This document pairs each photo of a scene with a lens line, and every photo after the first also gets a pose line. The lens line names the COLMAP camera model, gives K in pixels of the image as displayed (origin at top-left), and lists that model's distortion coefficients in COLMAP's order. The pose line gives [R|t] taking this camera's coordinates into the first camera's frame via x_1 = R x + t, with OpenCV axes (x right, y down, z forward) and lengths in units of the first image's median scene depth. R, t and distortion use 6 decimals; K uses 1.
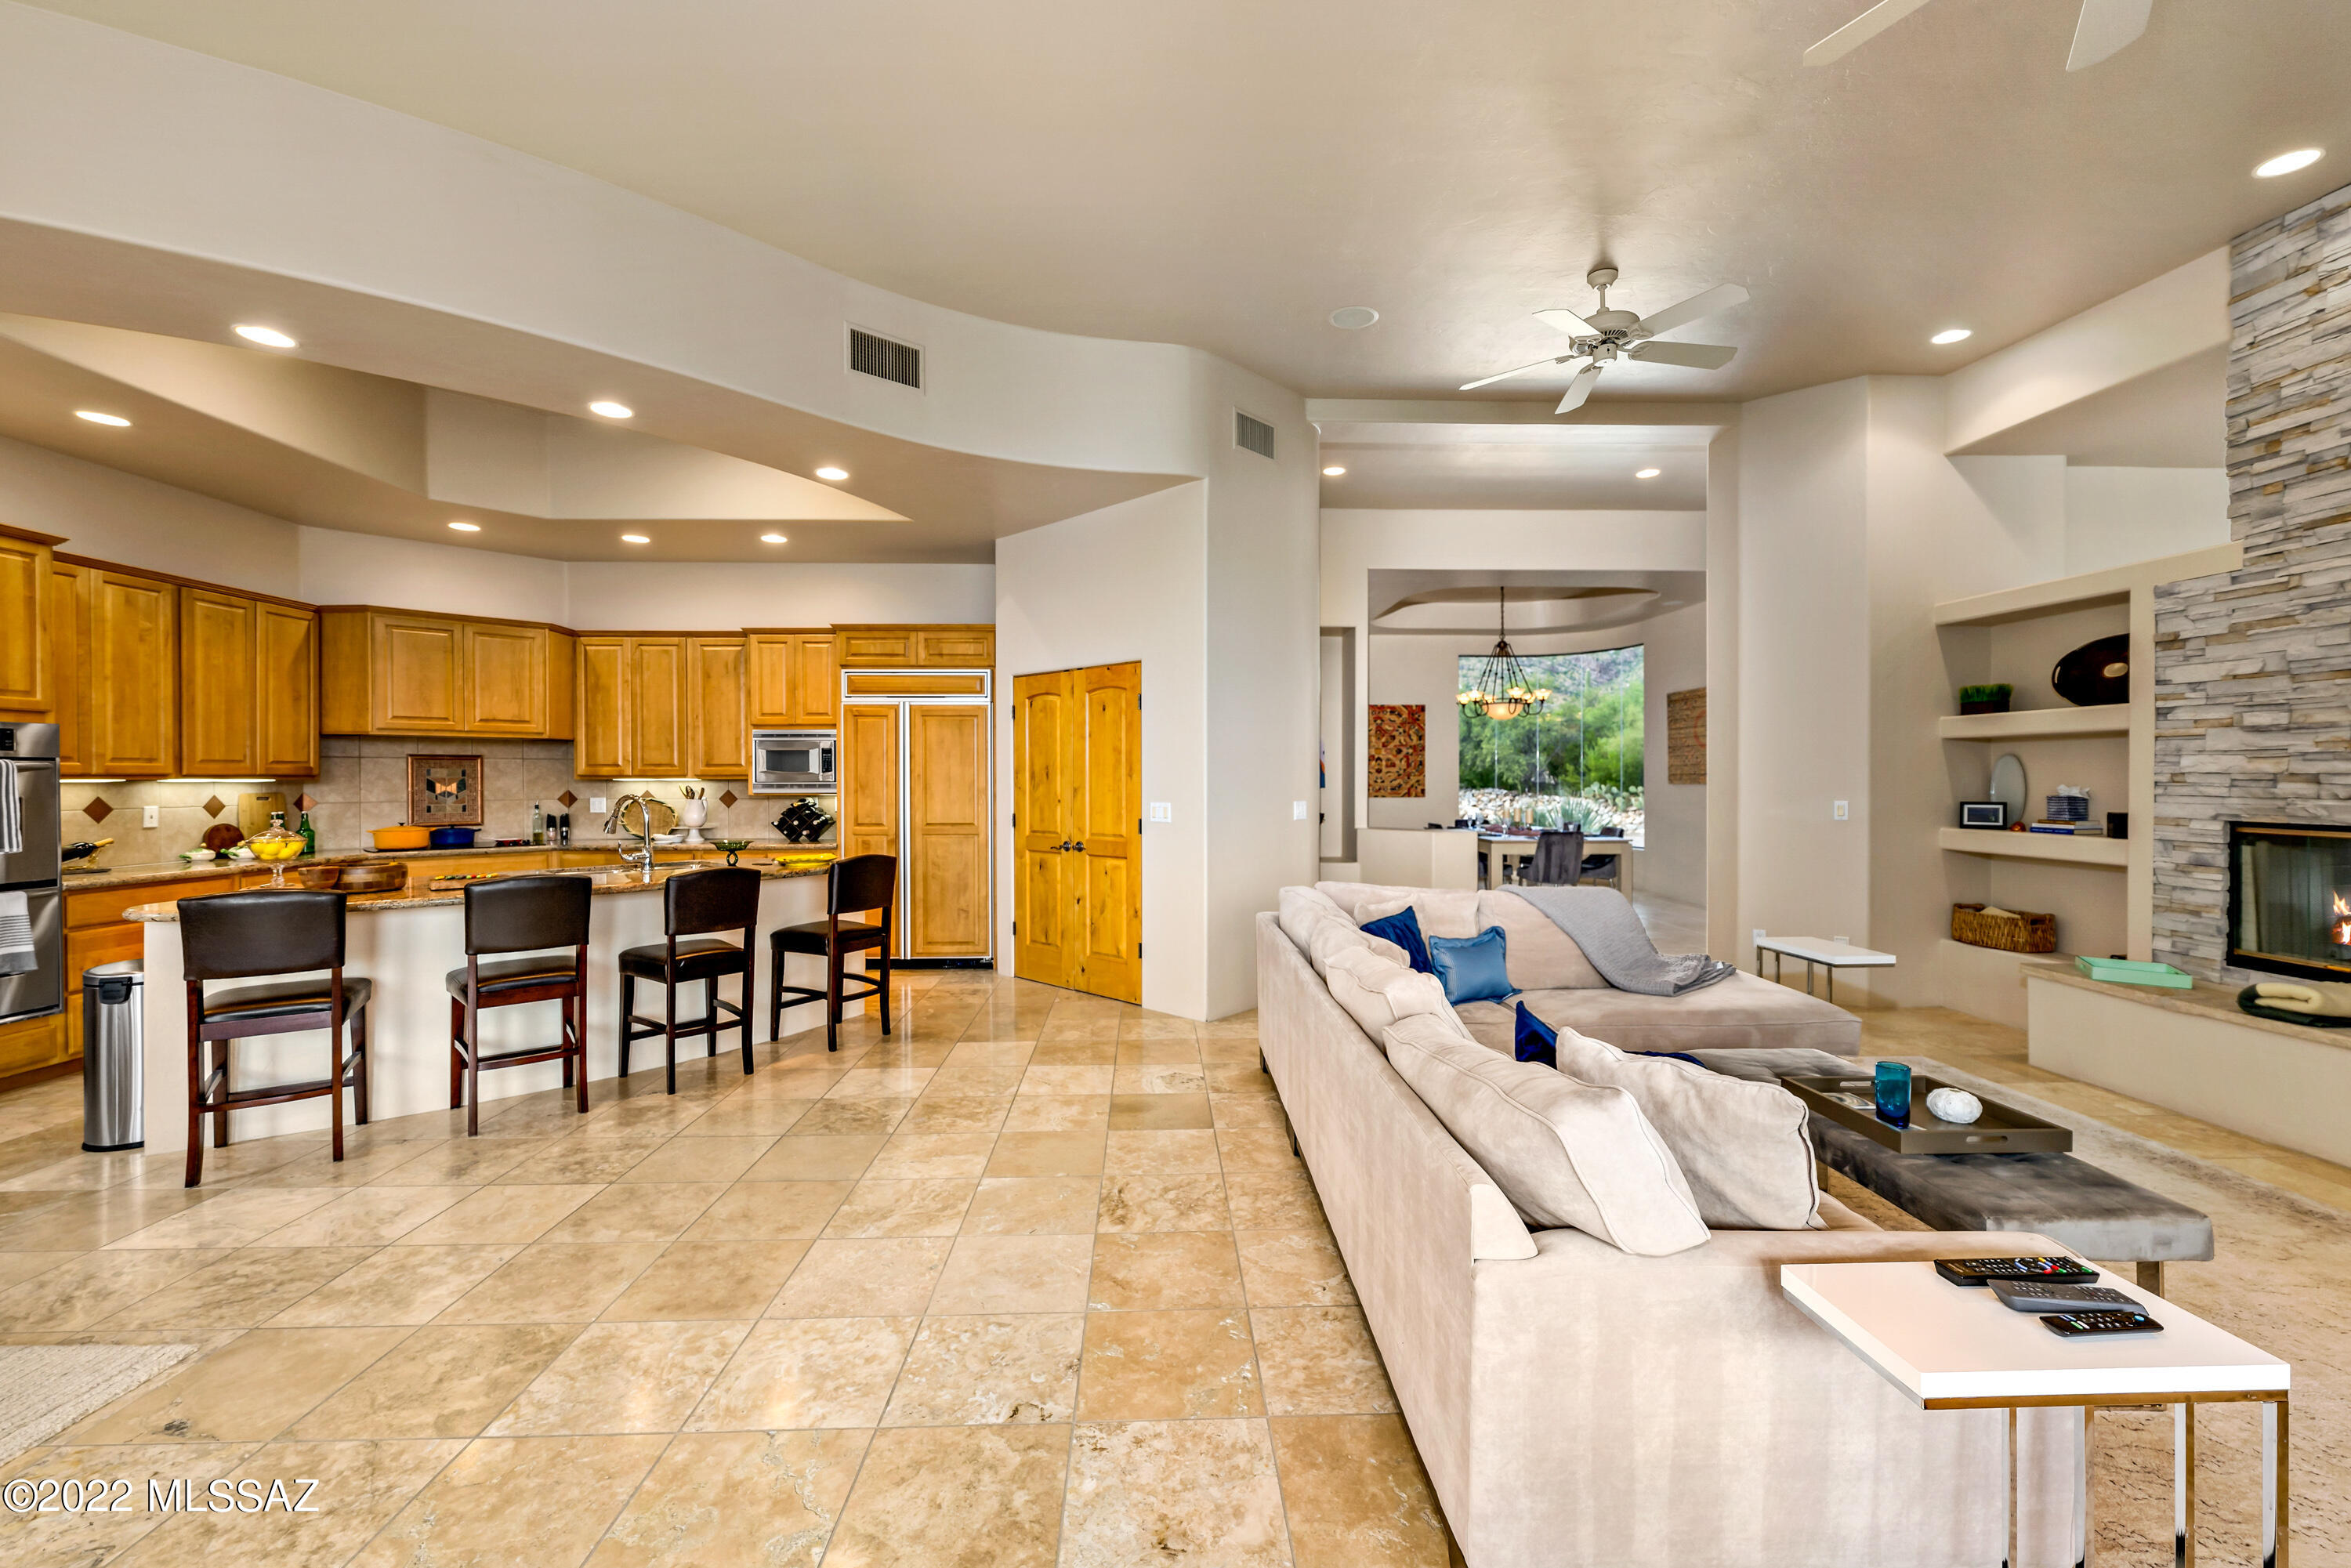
lens RADIAL K [[940.4, 0, 1182.0], [0, 940.4, 776.7], [0, 0, 1]] dist [0.002009, -0.001013]
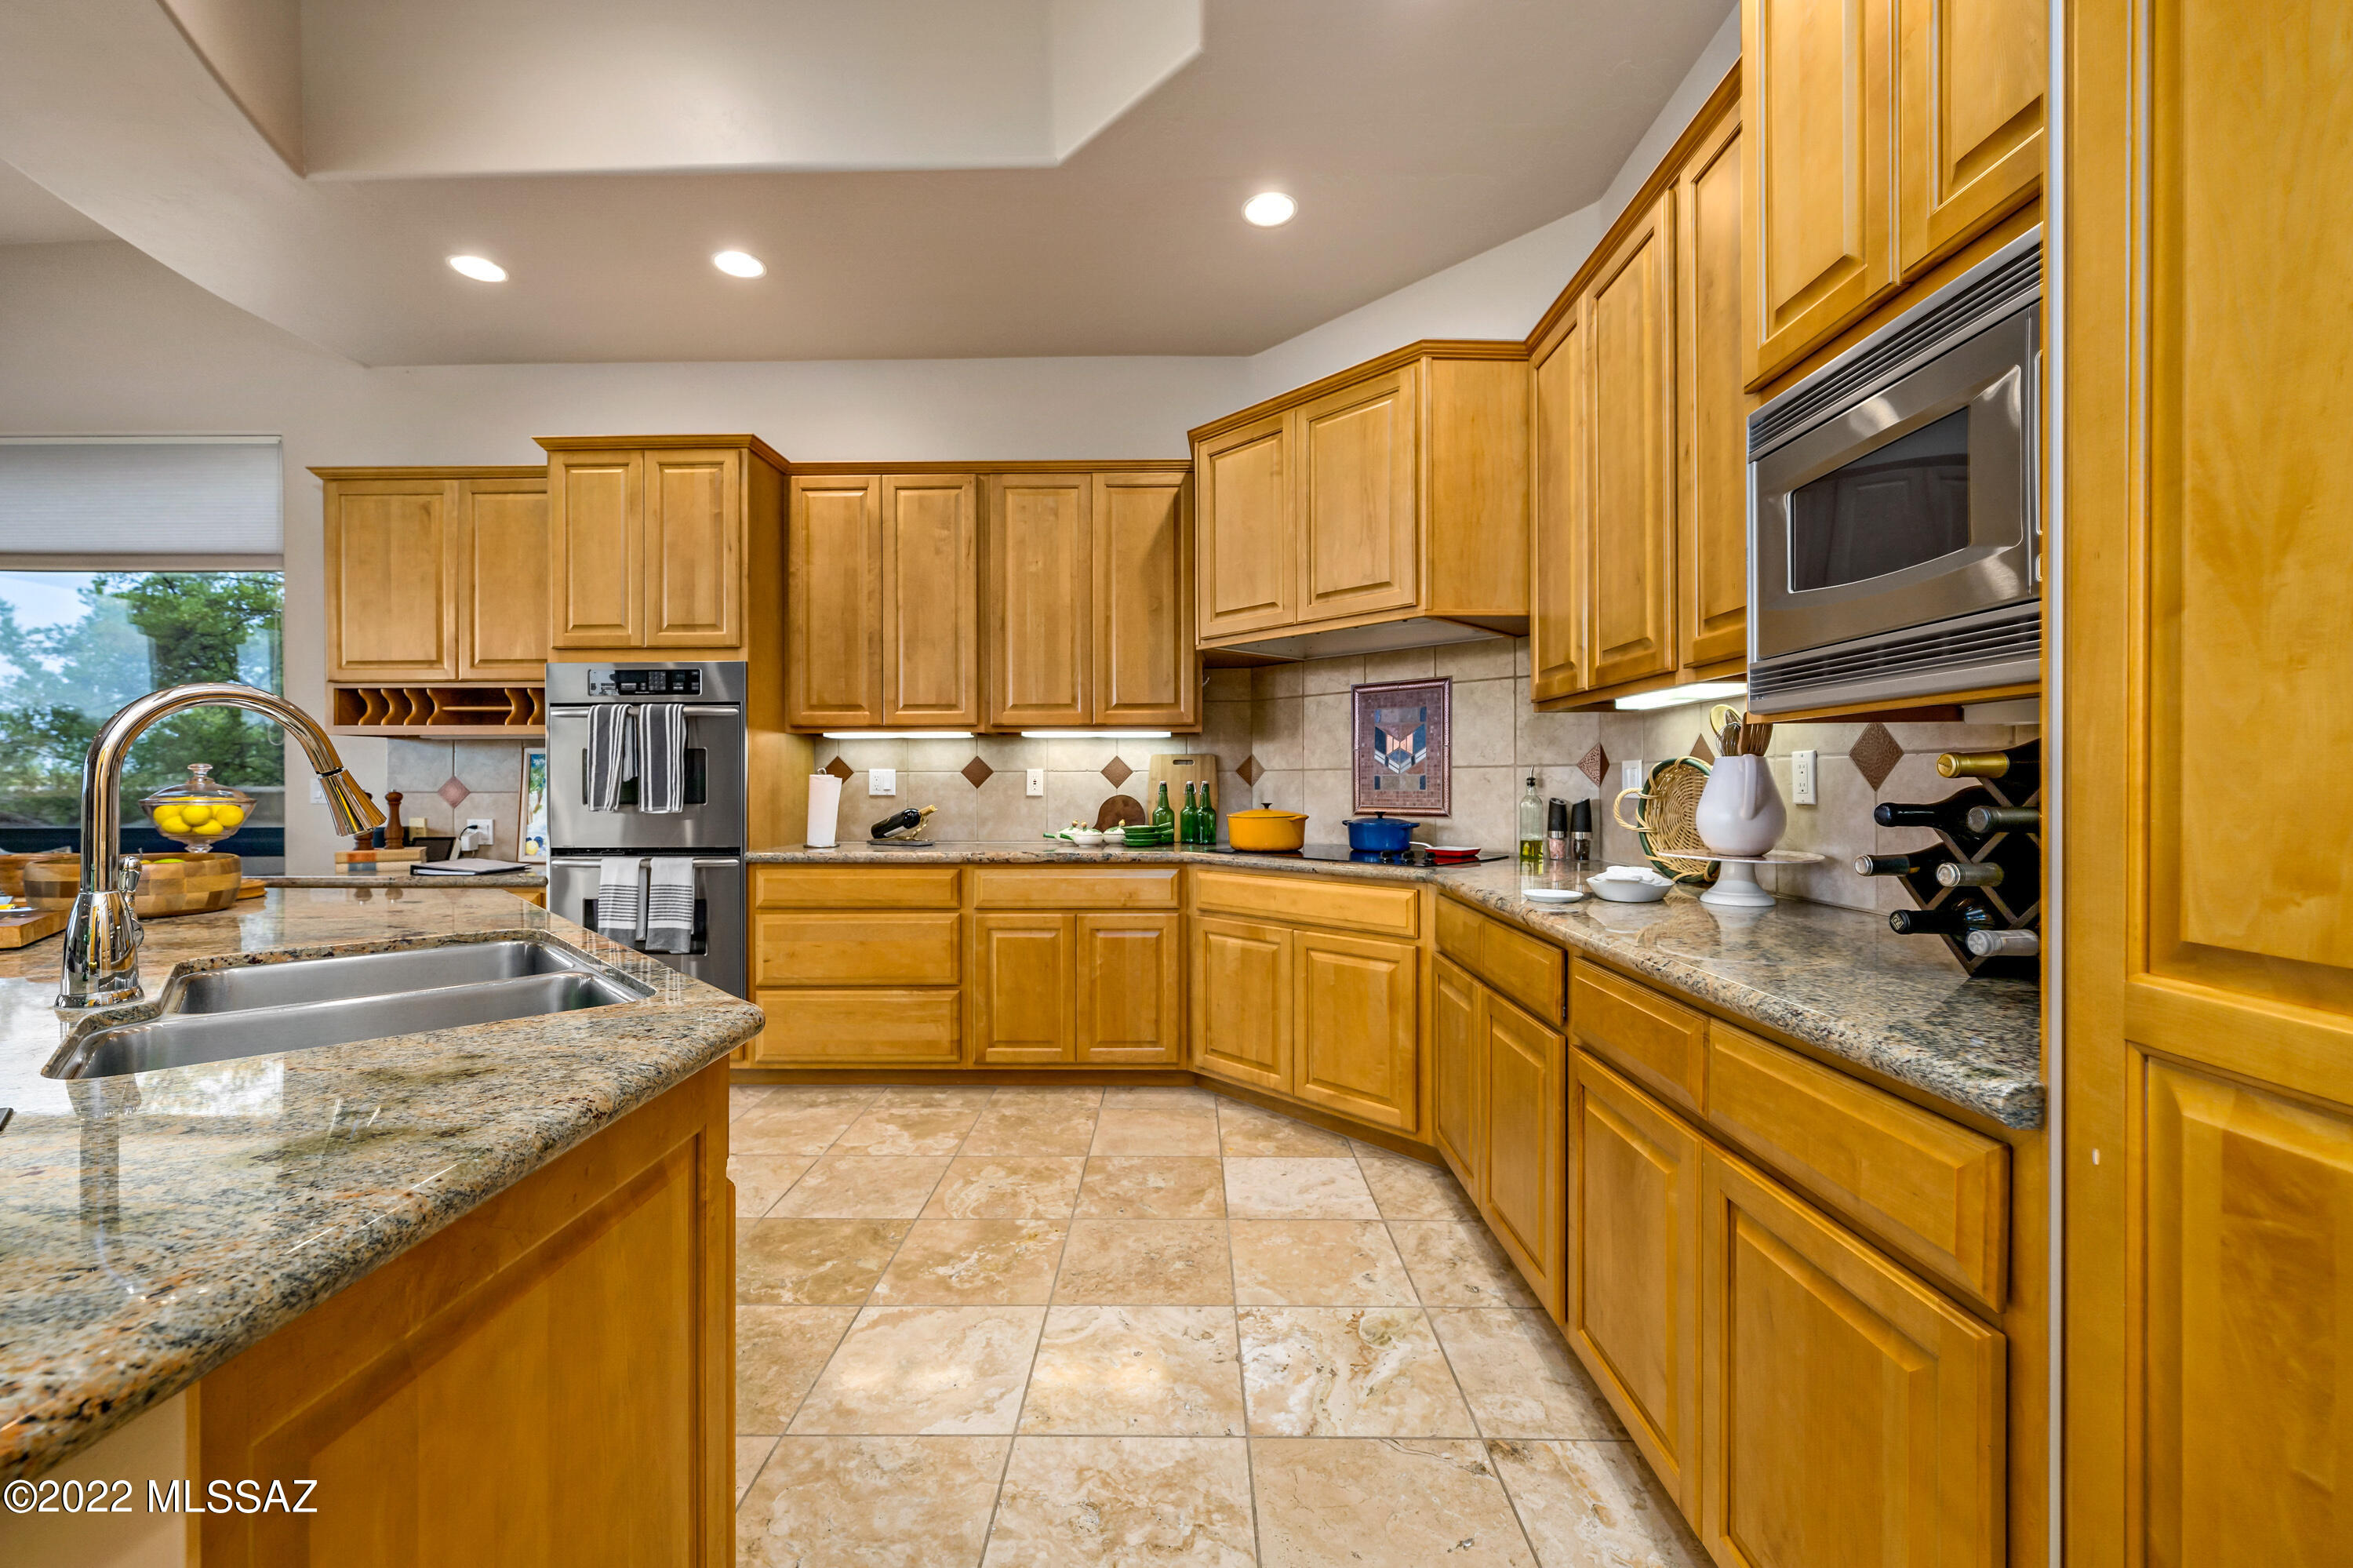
lens RADIAL K [[941.3, 0, 1187.4], [0, 941.3, 790.4], [0, 0, 1]] dist [0.002009, -0.001013]
pose [[-0.053618, 0.009694, -0.998514, -0.280766], [0.004009, 0.999947, 0.009492, 0.037368], [0.998553, -0.003494, -0.053654, 1.040478]]
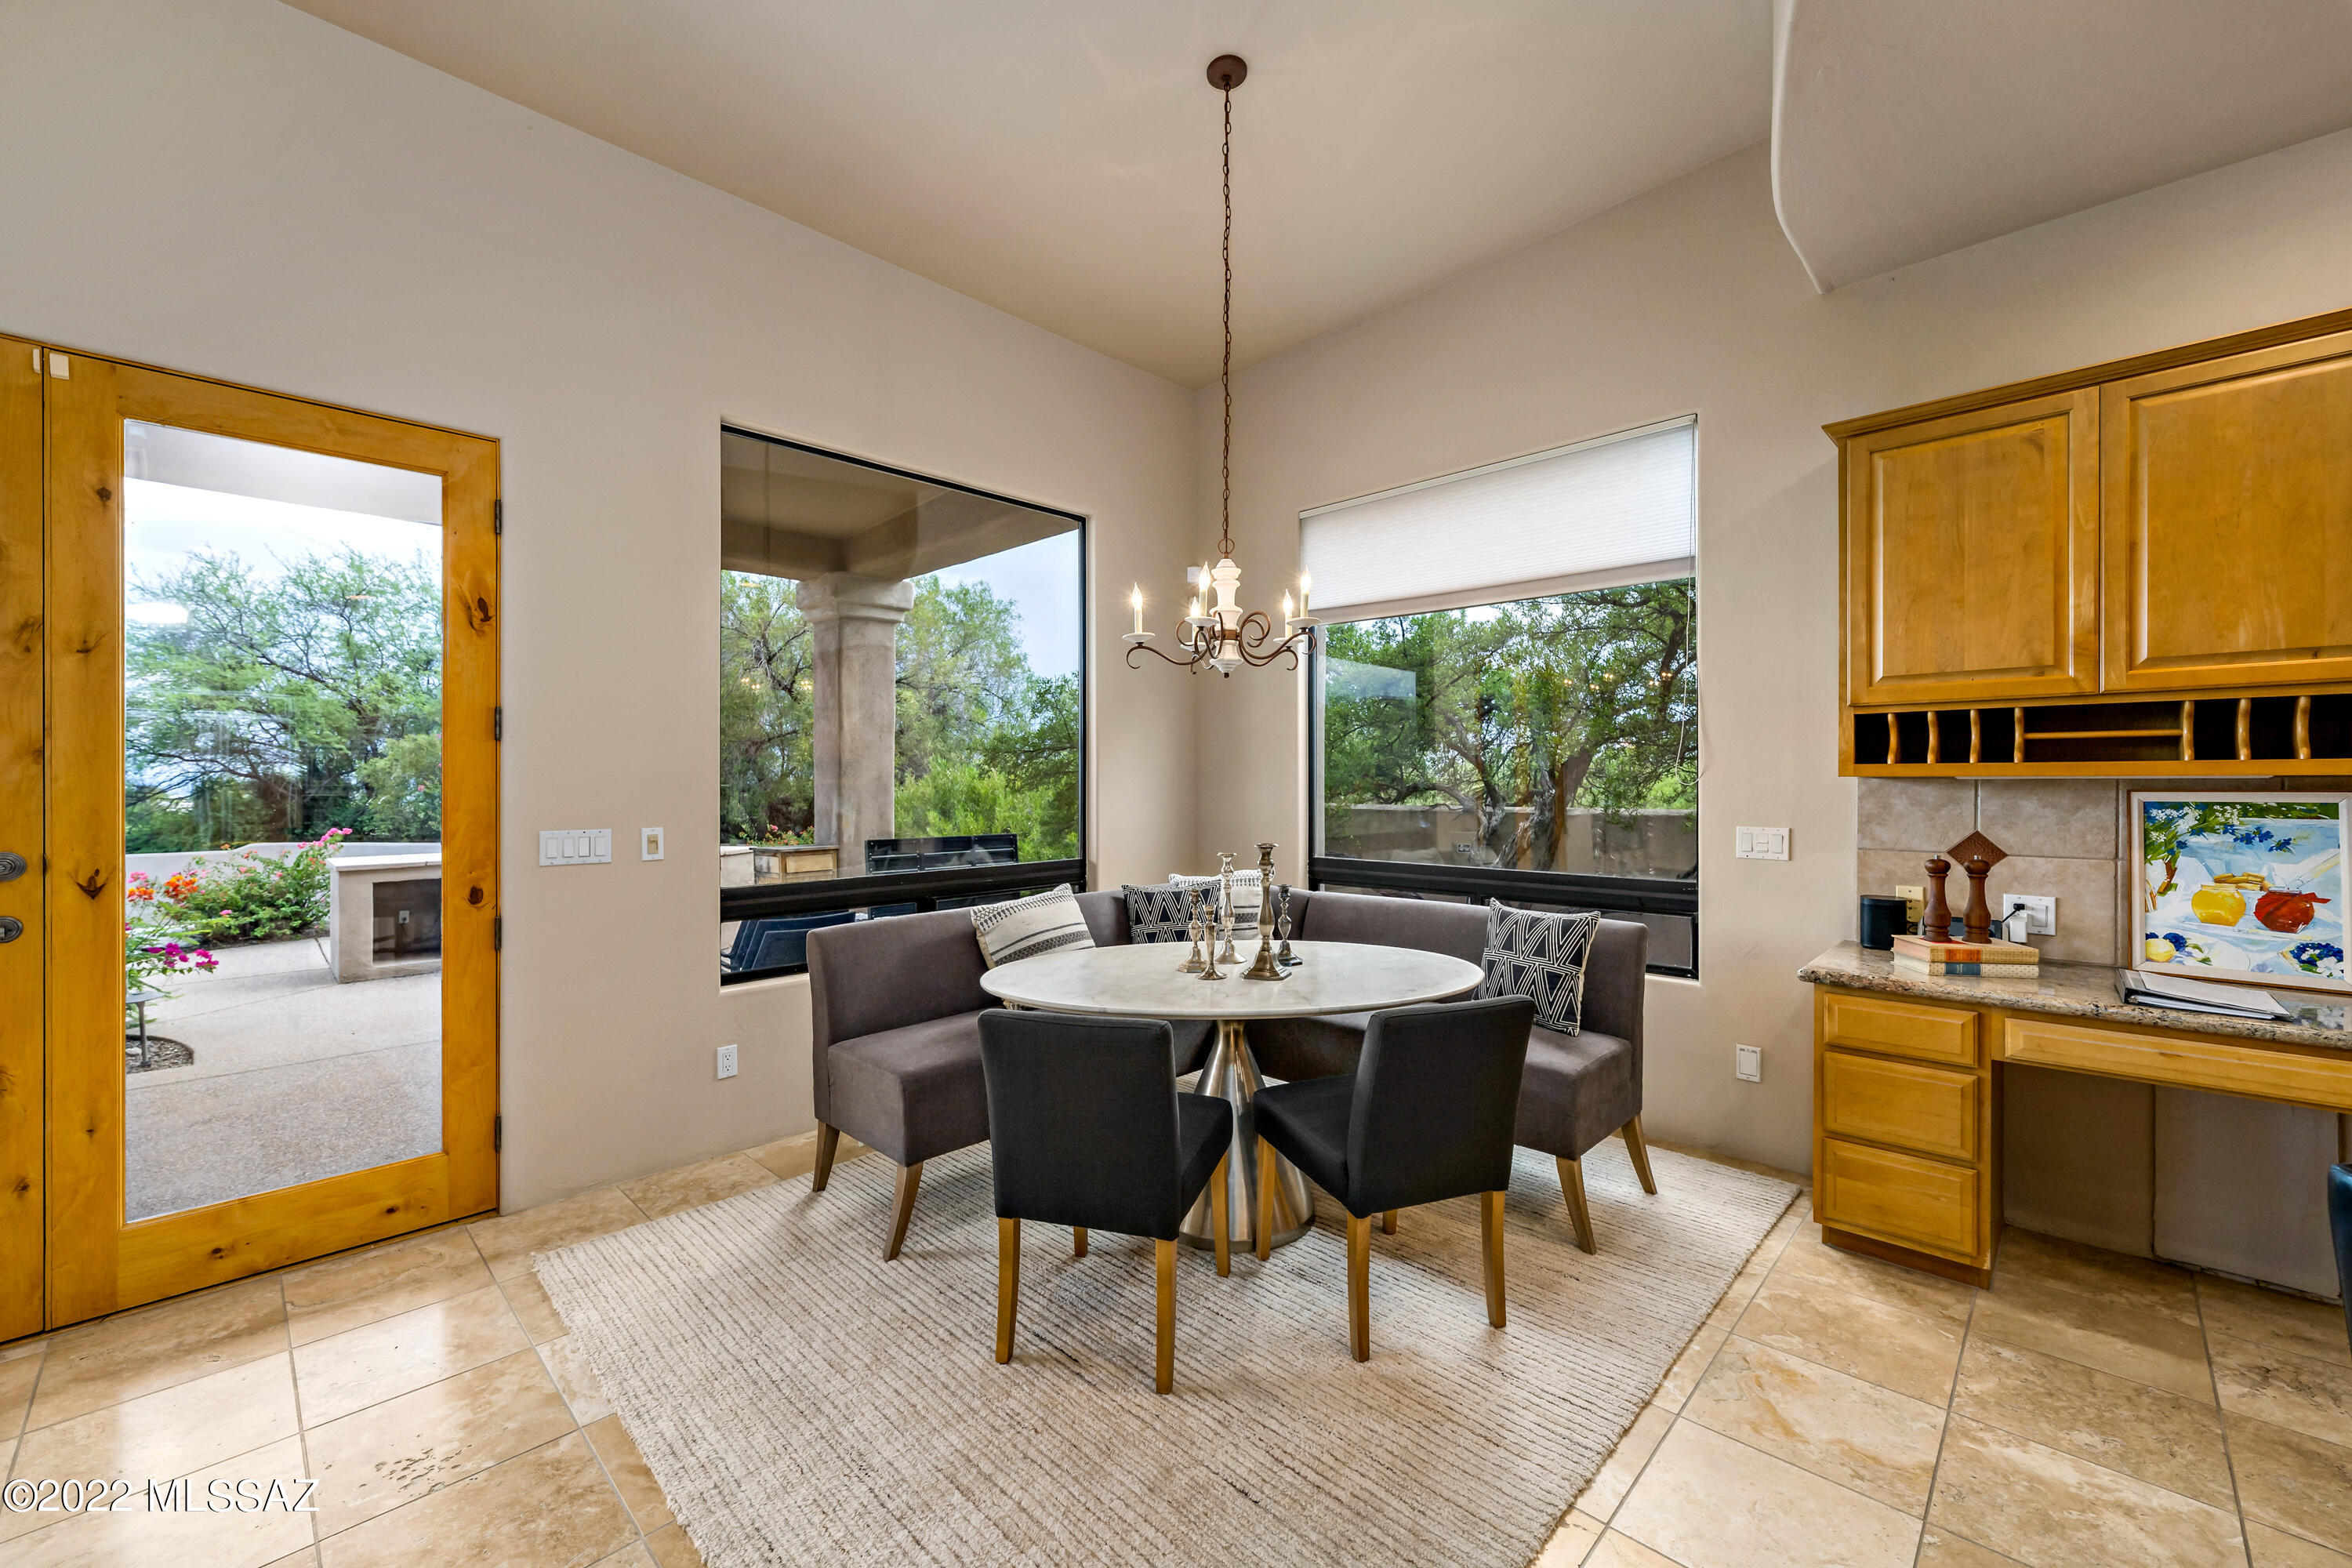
lens RADIAL K [[940.9, 0, 1182.6], [0, 940.9, 792.8], [0, 0, 1]] dist [0.002009, -0.001013]
pose [[-0.724026, 0.011562, -0.689676, -0.313488], [0.004722, 0.999919, 0.011806, 0.002701], [0.689757, 0.005291, -0.724022, 0.515902]]
